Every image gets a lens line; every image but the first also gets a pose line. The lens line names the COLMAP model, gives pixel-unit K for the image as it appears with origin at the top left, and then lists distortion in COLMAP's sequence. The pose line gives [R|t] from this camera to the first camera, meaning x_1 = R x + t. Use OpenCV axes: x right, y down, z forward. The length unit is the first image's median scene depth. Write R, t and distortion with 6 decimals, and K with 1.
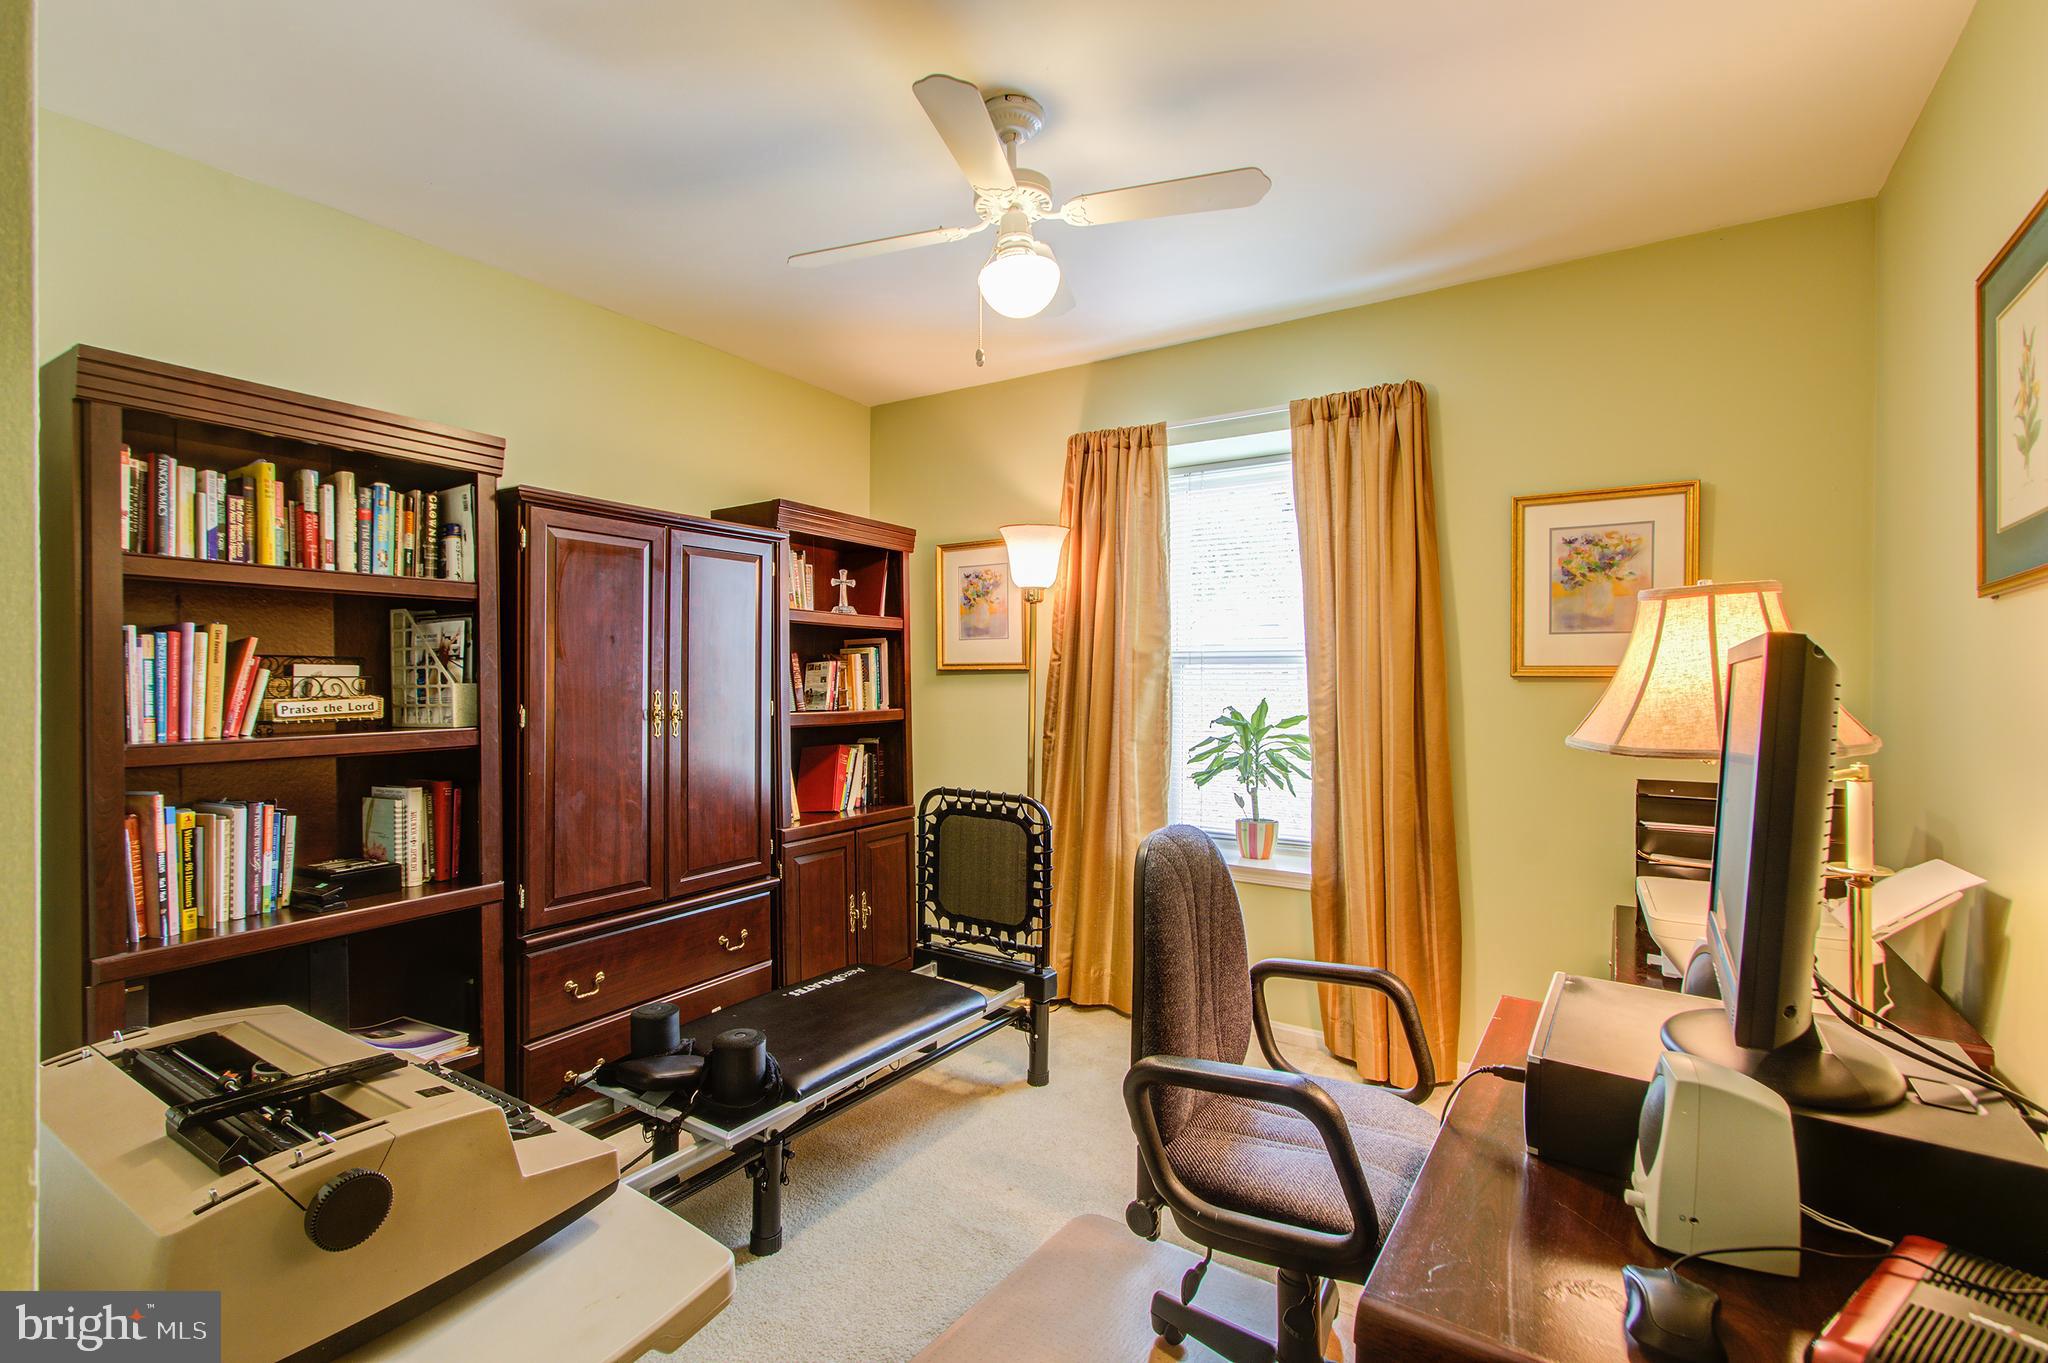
lens RADIAL K [[942.8, 0, 1024.9], [0, 942.8, 677.6], [0, 0, 1]] dist [0.004040, 0.002659]
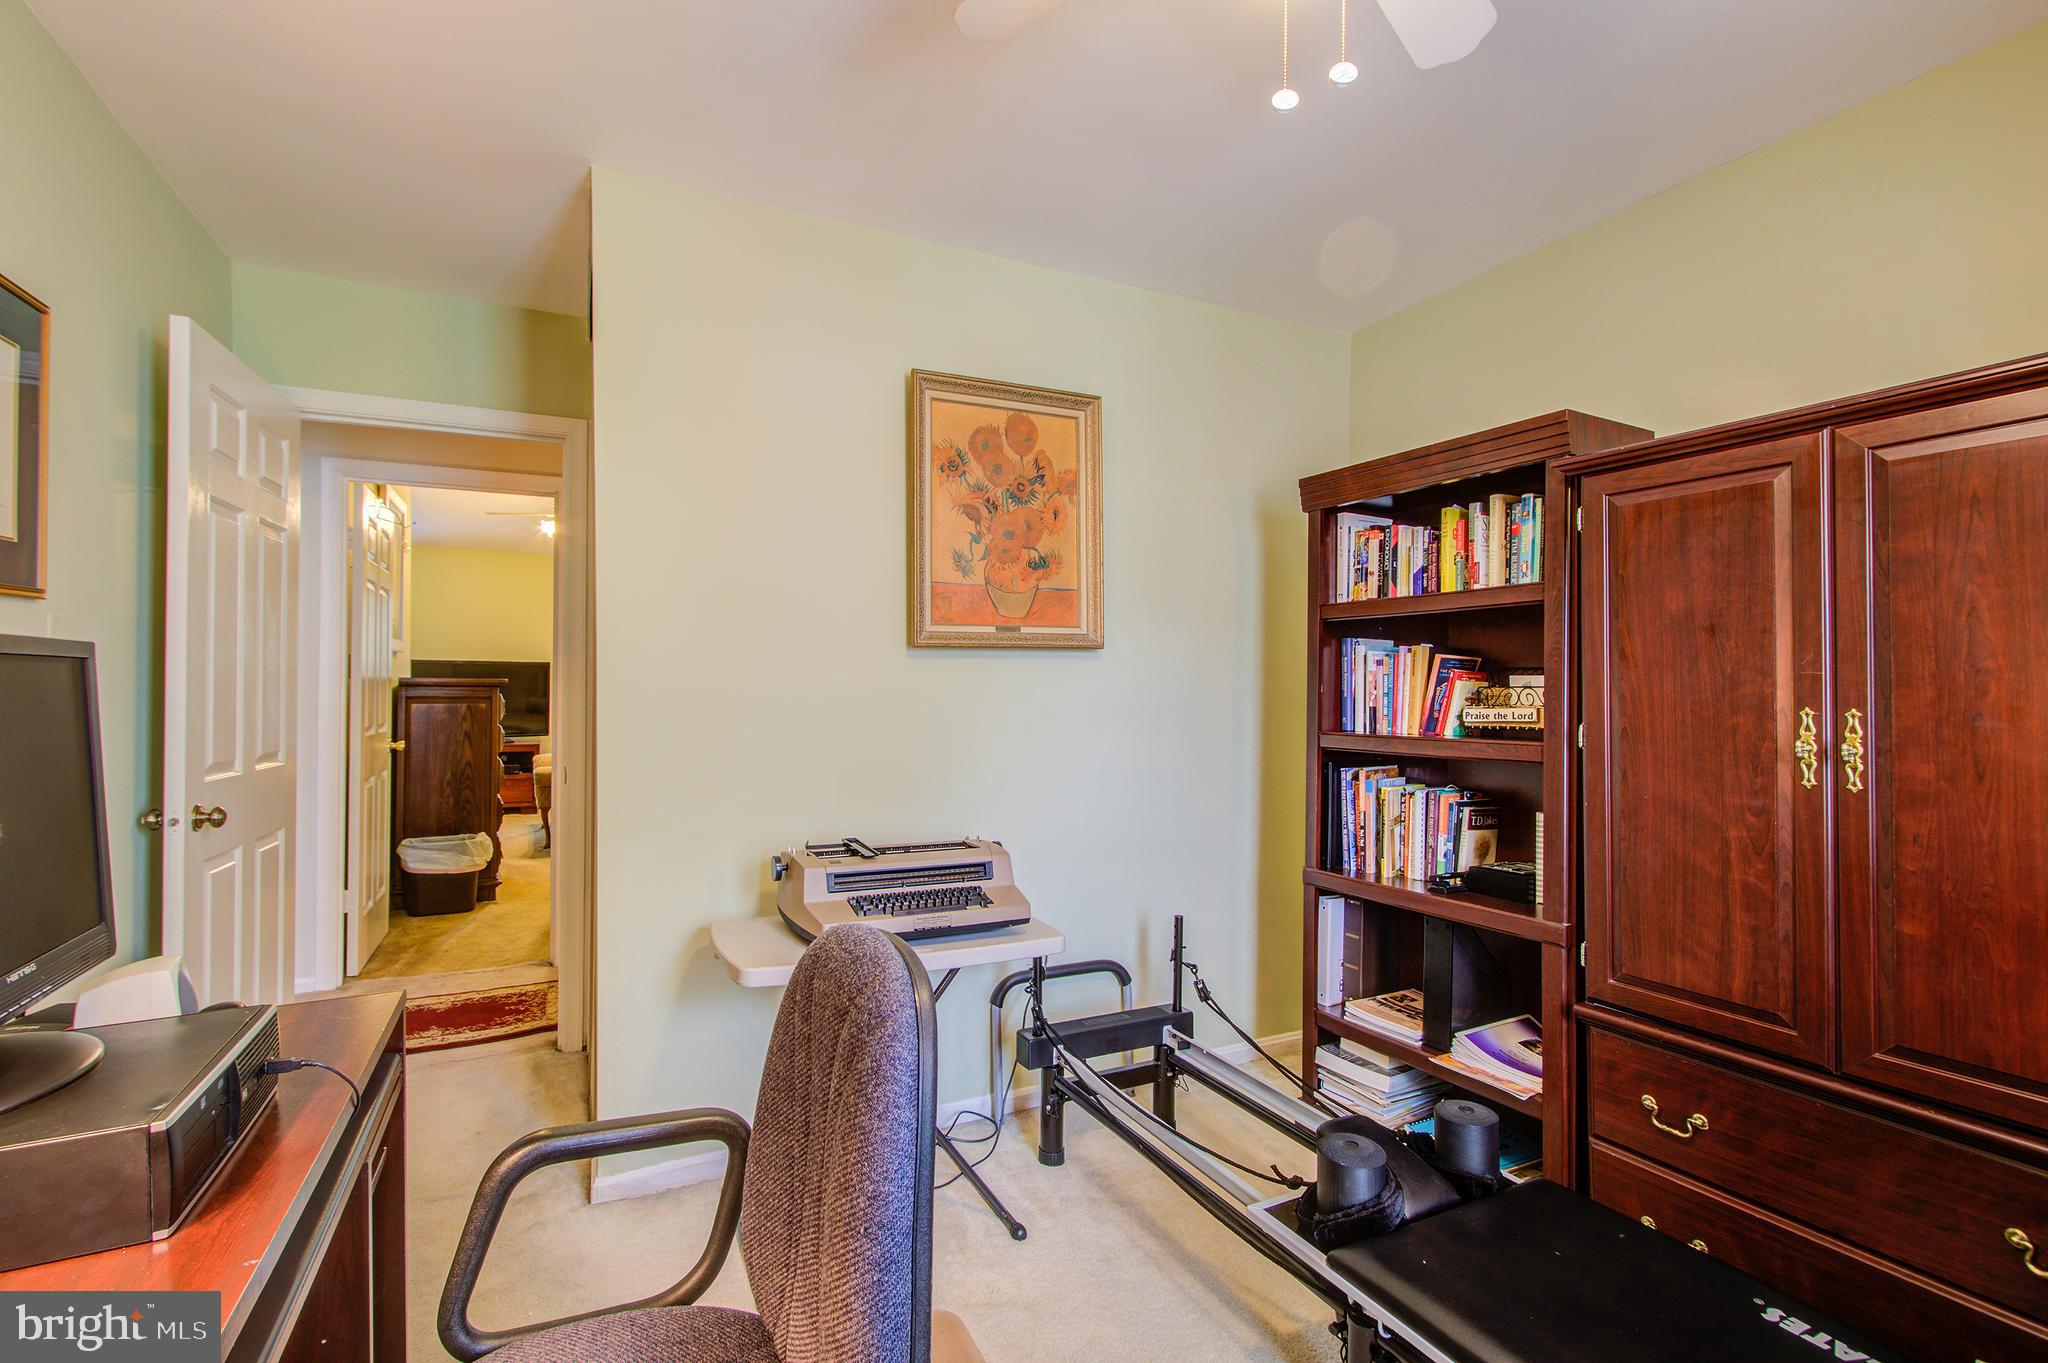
lens RADIAL K [[942.8, 0, 1018.9], [0, 942.8, 679.6], [0, 0, 1]] dist [0.004040, 0.002659]
pose [[-0.491909, -0.007615, -0.870613, 0.460382], [-0.001273, 0.999967, -0.008027, 0.000700], [0.870645, -0.002840, -0.491903, 1.042420]]
